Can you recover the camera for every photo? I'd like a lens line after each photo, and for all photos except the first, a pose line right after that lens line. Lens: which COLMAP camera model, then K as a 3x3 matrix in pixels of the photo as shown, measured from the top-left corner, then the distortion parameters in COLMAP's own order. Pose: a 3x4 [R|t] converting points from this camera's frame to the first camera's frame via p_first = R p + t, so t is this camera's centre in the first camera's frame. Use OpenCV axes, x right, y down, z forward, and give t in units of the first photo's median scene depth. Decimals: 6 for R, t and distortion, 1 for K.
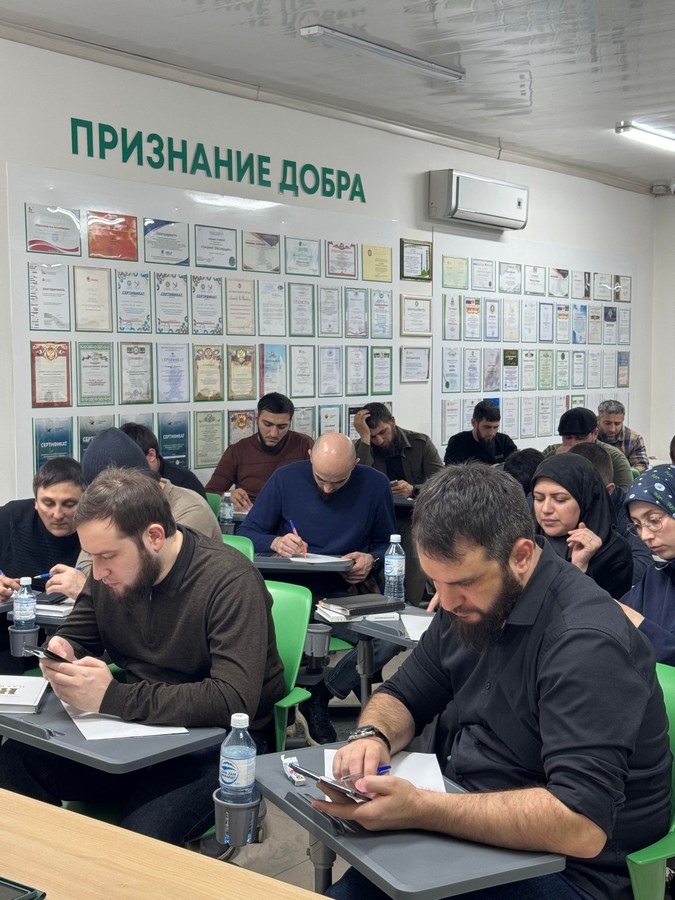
lens RADIAL K [[1292.9, 0, 341.9], [0, 1292.9, 452.8], [0, 0, 1]] dist [0.116333, 0.000000]
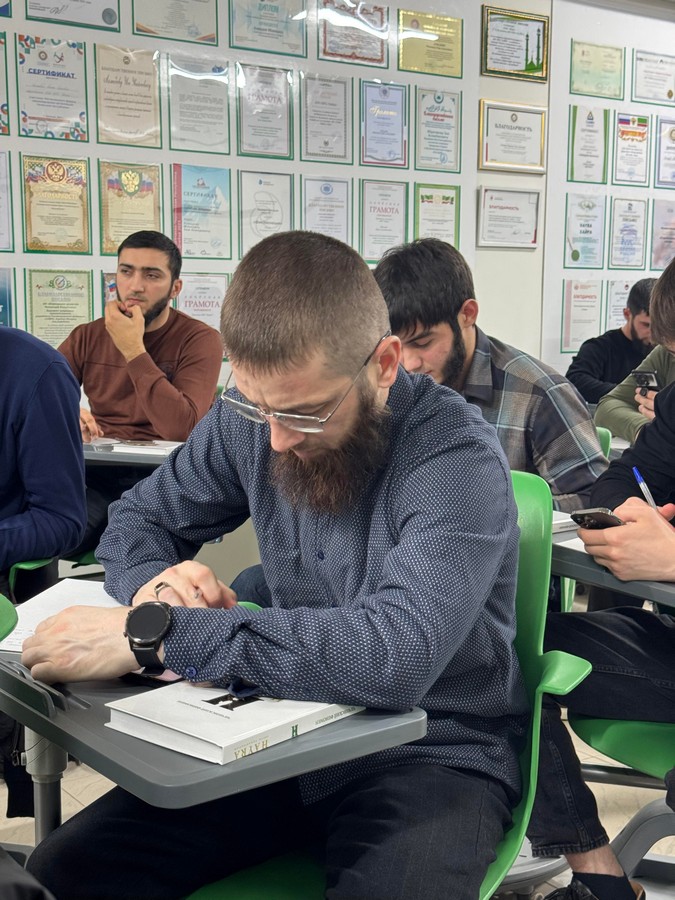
lens RADIAL K [[1292.9, 0, 325.1], [0, 1292.9, 449.8], [0, 0, 1]] dist [0.116333, 0.000000]
pose [[0.953518, 0.035959, -0.299184, 0.200661], [-0.024982, 0.998870, 0.040433, 0.023514], [0.300300, -0.031080, 0.953338, 0.466973]]
